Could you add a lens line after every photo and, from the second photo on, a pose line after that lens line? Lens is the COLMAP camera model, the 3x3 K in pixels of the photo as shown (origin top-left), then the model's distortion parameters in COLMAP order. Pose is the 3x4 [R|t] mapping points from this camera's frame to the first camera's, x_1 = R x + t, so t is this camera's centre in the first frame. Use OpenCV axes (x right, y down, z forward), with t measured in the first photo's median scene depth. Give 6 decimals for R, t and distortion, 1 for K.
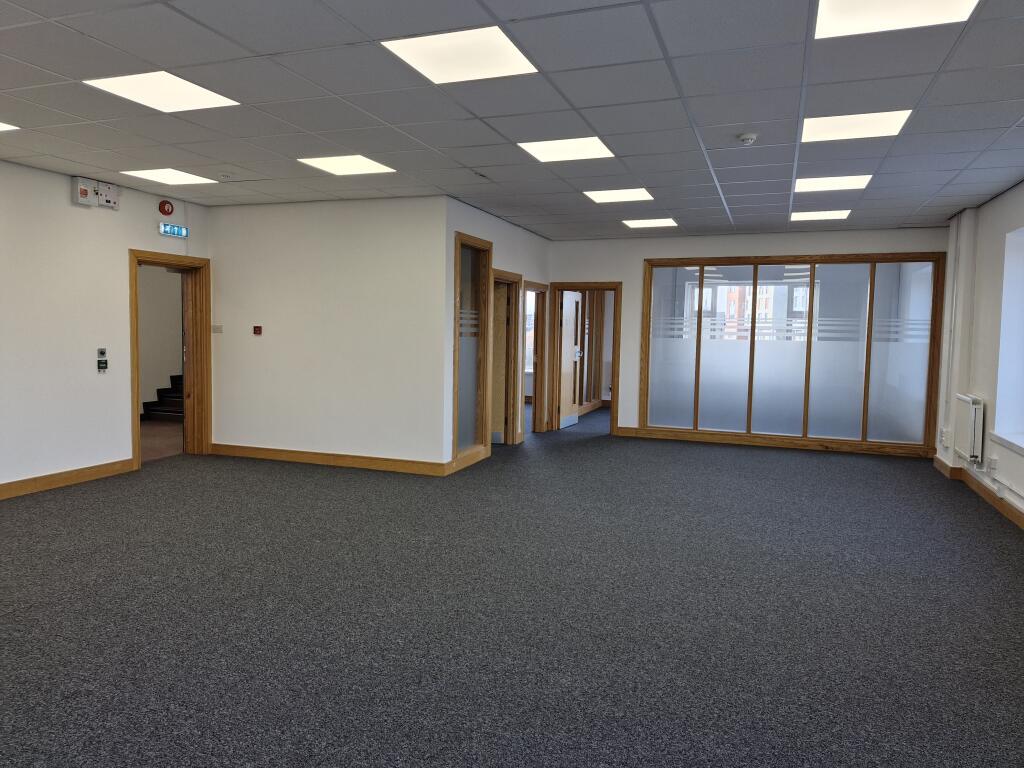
lens RADIAL K [[700.9, 0, 512.6], [0, 700.9, 383.8], [0, 0, 1]] dist [0.049913, -0.009980]
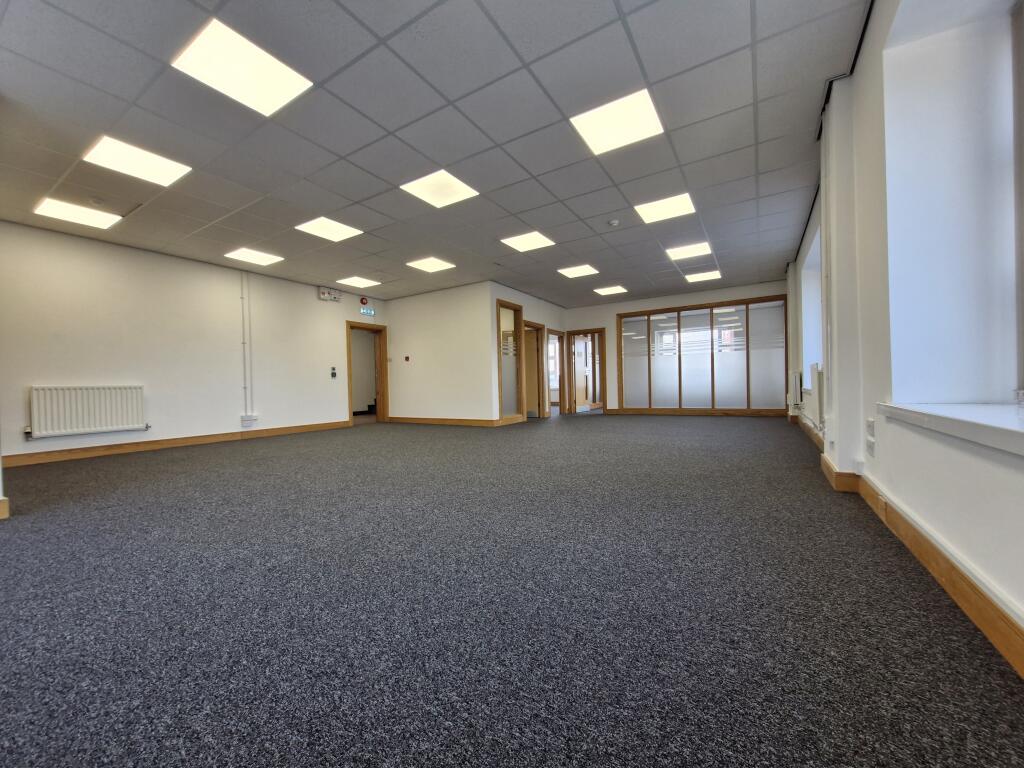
lens RADIAL K [[402.3, 0, 518.4], [0, 402.3, 395.3], [0, 0, 1]] dist [-0.016515, 0.000467]
pose [[0.980064, -0.038867, -0.194841, 0.167152], [0.027284, 0.997717, -0.061782, 0.107192], [0.196798, 0.055234, 0.978887, -0.048076]]
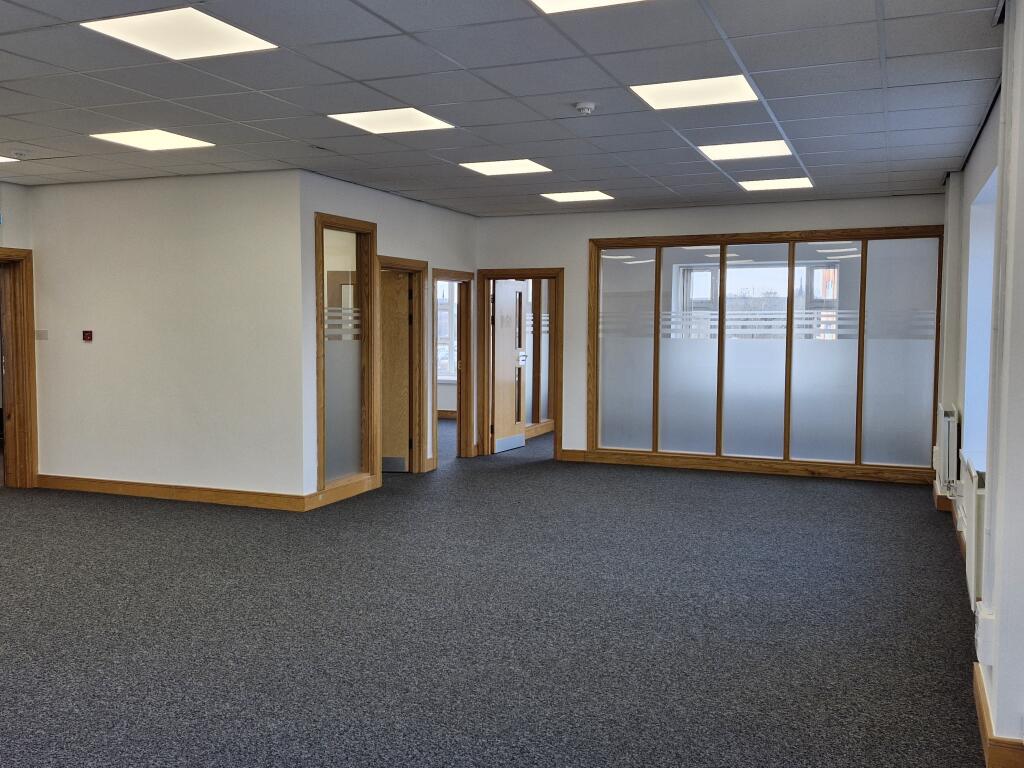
lens RADIAL K [[940.1, 0, 518.6], [0, 940.1, 378.0], [0, 0, 1]] dist [0.042306, 0.000000]
pose [[0.999390, -0.012376, -0.032649, 0.174521], [0.011672, 0.999697, -0.021650, 0.003143], [0.032907, 0.021256, 0.999232, -0.083182]]
